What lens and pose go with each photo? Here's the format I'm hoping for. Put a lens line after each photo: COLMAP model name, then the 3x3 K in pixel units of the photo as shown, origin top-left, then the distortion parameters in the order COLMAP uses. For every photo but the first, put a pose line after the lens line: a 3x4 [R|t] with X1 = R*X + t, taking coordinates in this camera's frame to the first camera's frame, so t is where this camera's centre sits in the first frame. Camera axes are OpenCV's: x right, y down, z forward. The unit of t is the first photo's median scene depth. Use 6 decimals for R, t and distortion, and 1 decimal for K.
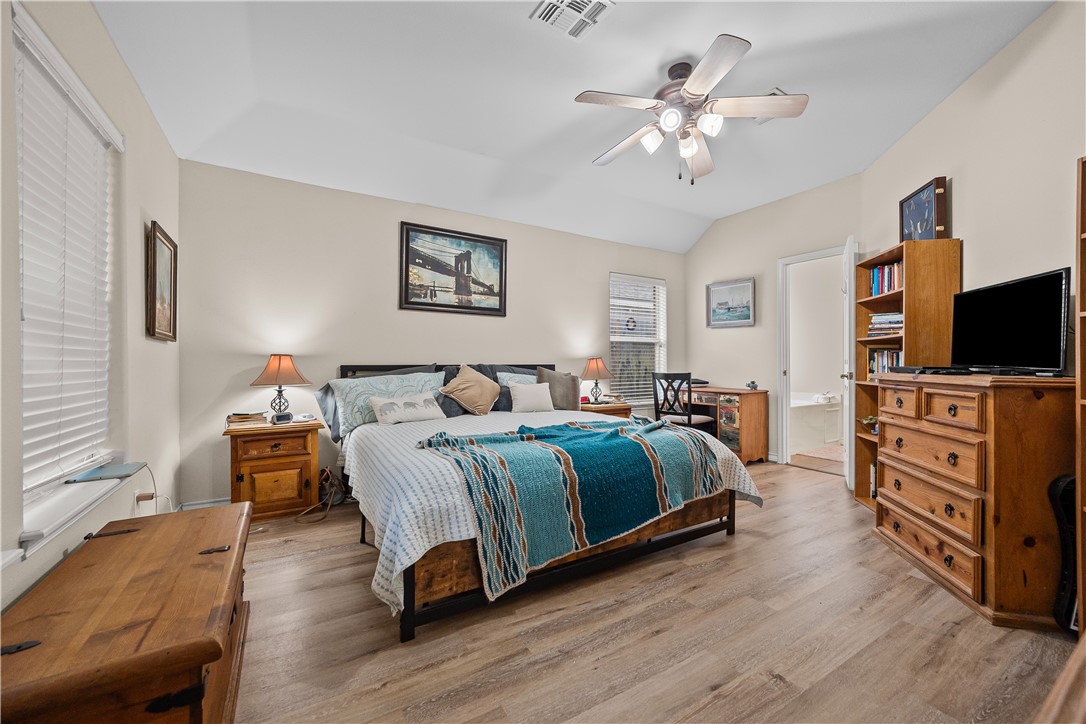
lens RADIAL K [[424.3, 0, 545.0], [0, 424.3, 360.8], [0, 0, 1]] dist [-0.005439, 0.000001]
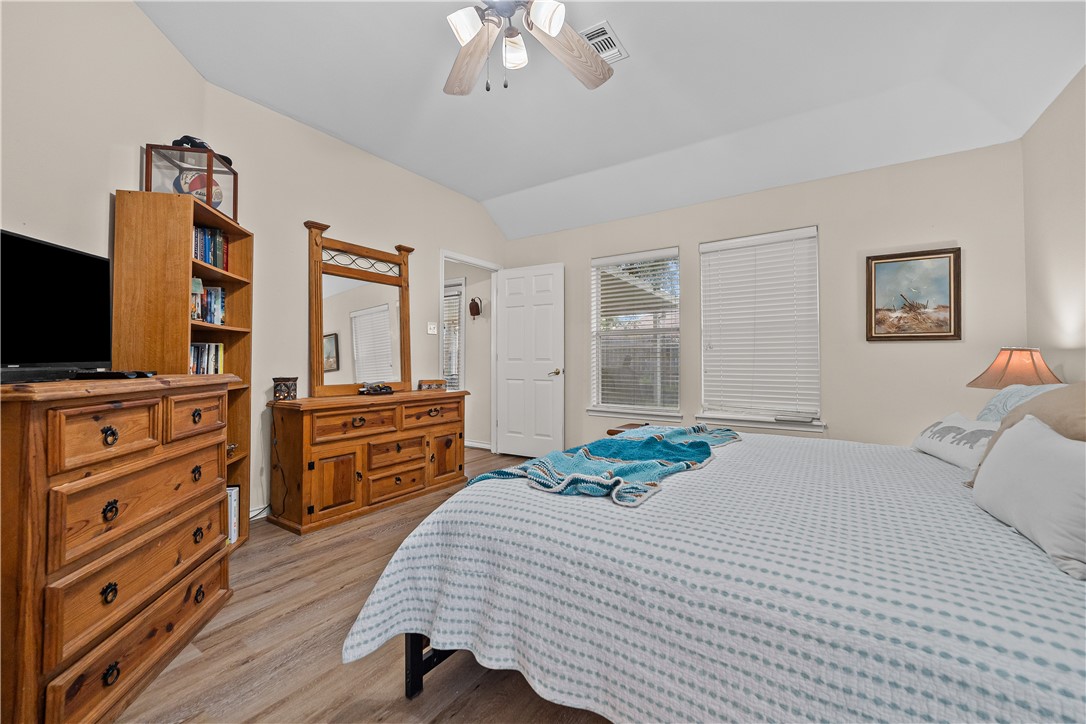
lens RADIAL K [[424.3, 0, 545.0], [0, 424.3, 360.8], [0, 0, 1]] dist [-0.005439, 0.000001]
pose [[-0.908484, -0.003760, -0.417904, 0.619834], [-0.000832, 0.999974, -0.007189, 0.009236], [0.417920, -0.006183, -0.908463, 1.870856]]
